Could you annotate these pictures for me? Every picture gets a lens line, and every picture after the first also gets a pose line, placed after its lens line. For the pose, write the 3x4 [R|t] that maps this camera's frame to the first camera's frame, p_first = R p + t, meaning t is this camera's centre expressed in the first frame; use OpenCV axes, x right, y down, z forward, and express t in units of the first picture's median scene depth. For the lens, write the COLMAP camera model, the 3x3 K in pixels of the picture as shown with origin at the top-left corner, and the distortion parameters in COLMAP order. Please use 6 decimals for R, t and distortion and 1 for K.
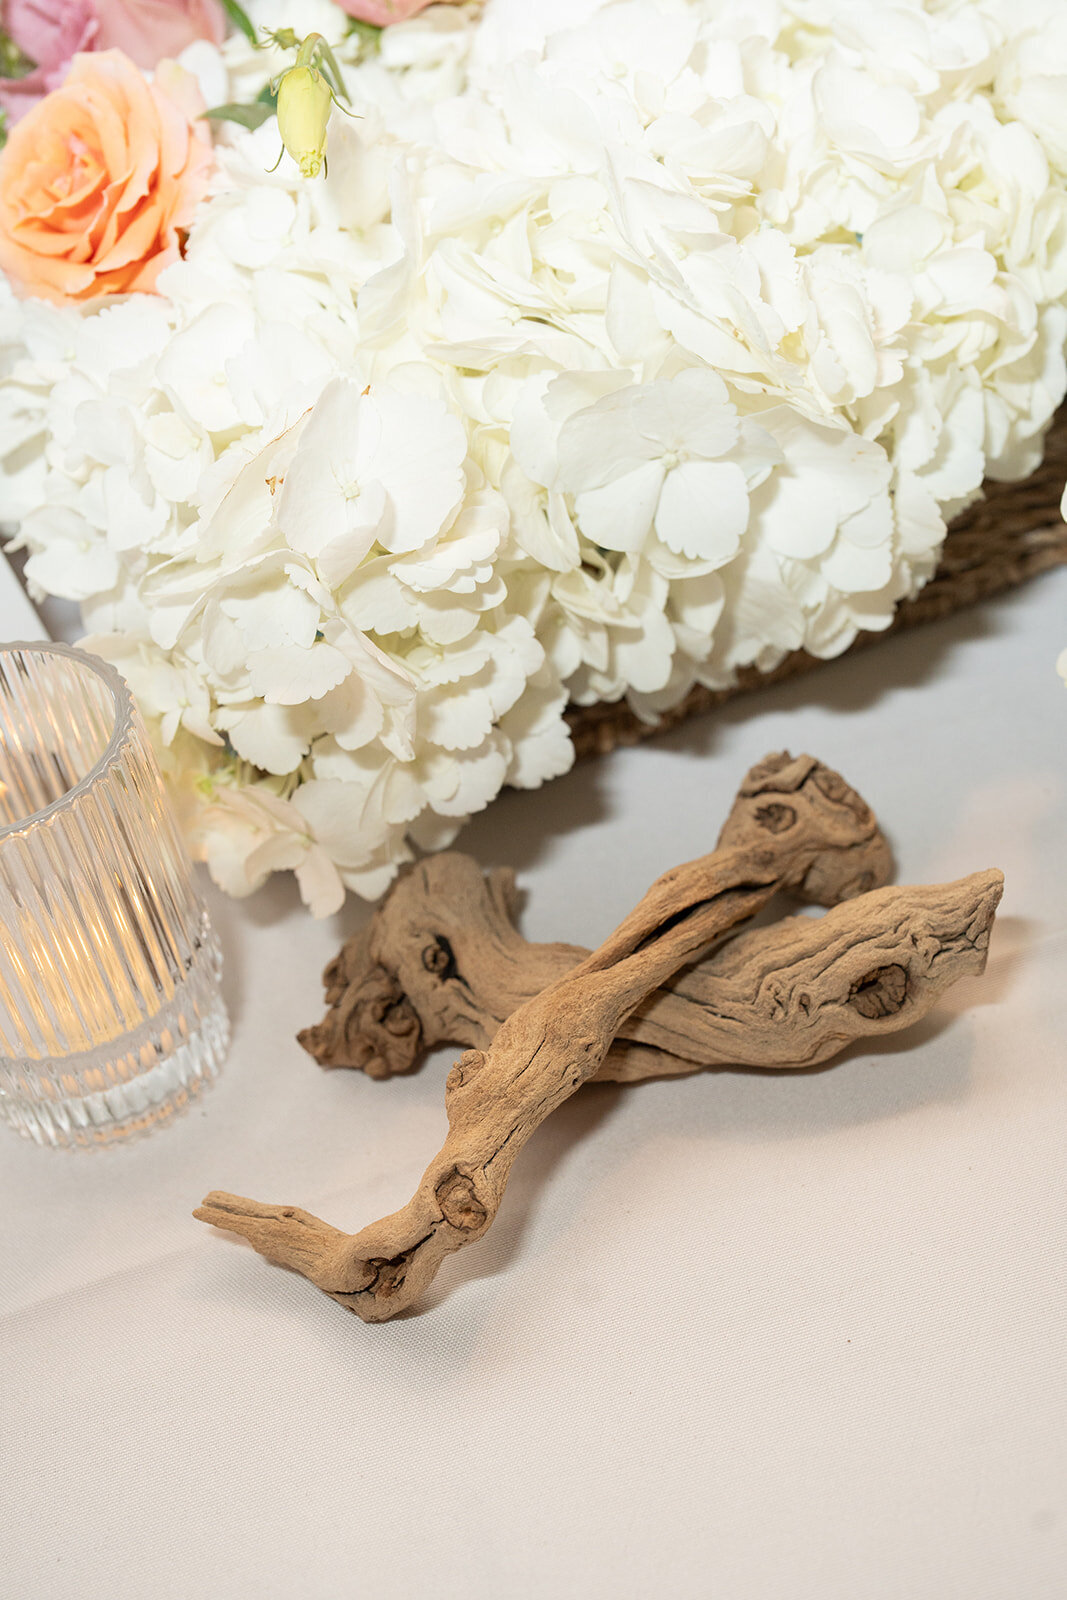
lens RADIAL K [[2318.2, 0, 533.5], [0, 2318.2, 800.0], [0, 0, 1]] dist [-0.015654, 0.607975]
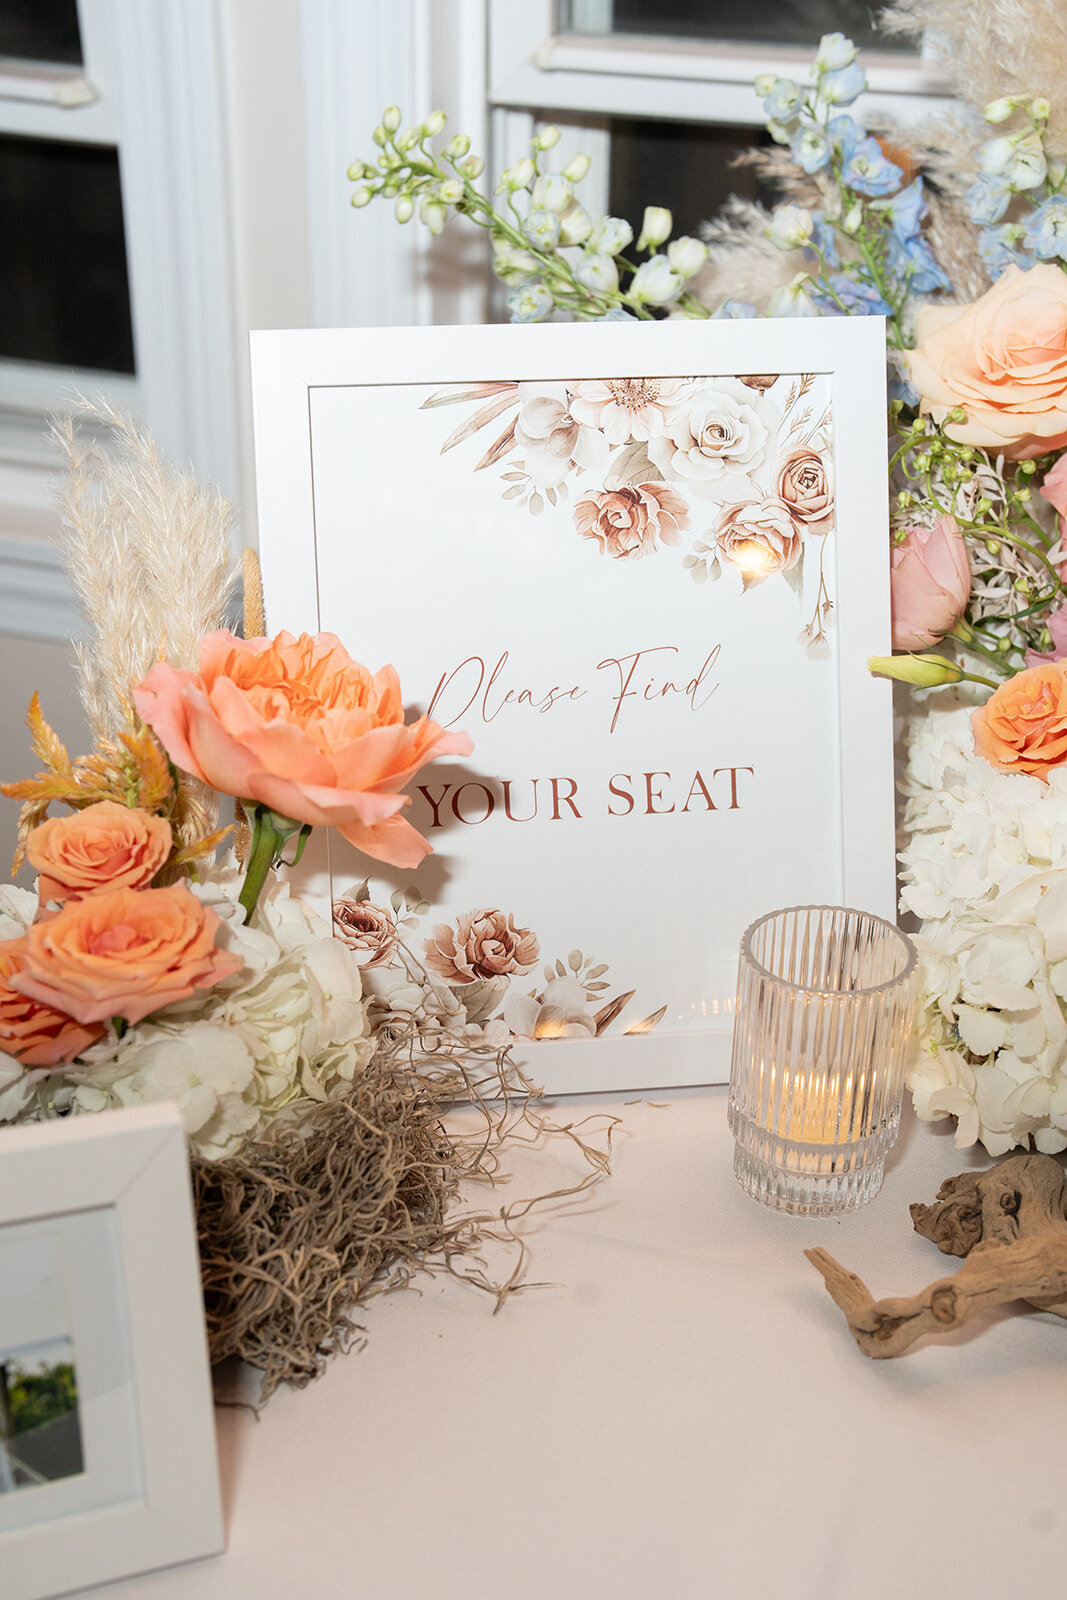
lens RADIAL K [[2318.2, 0, 533.5], [0, 2318.2, 800.0], [0, 0, 1]] dist [-0.015654, 0.607975]
pose [[0.809175, 0.404704, -0.425971, 0.266480], [-0.496020, 0.859119, -0.126014, 0.196388], [0.314961, 0.313257, 0.895918, -0.644021]]
